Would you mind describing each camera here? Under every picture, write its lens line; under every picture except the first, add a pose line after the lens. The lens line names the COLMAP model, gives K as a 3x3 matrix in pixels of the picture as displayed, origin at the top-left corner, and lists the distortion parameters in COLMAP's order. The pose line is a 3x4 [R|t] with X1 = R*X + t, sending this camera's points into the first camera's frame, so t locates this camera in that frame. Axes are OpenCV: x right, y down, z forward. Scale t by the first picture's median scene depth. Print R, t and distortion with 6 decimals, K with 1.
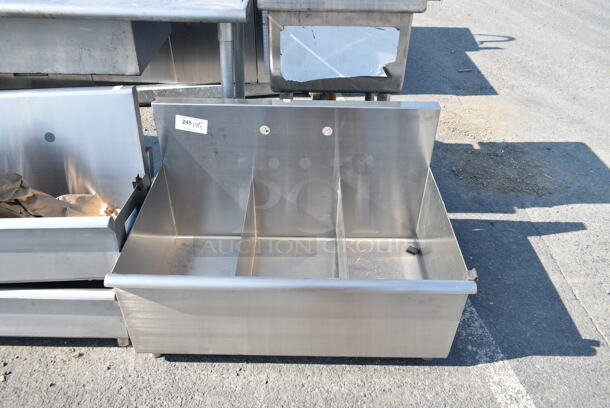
lens RADIAL K [[481.4, 0, 306.8], [0, 481.4, 196.1], [0, 0, 1]] dist [-0.017426, -0.002742]
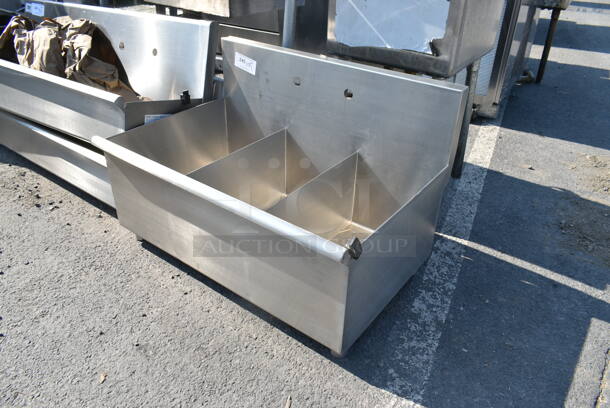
lens RADIAL K [[481.4, 0, 306.8], [0, 481.4, 196.1], [0, 0, 1]] dist [-0.017426, -0.002742]
pose [[0.801400, 0.305765, -0.514069, 0.524312], [-0.360682, 0.932658, -0.007541, 0.091652], [0.477144, 0.191459, 0.857716, 0.167198]]
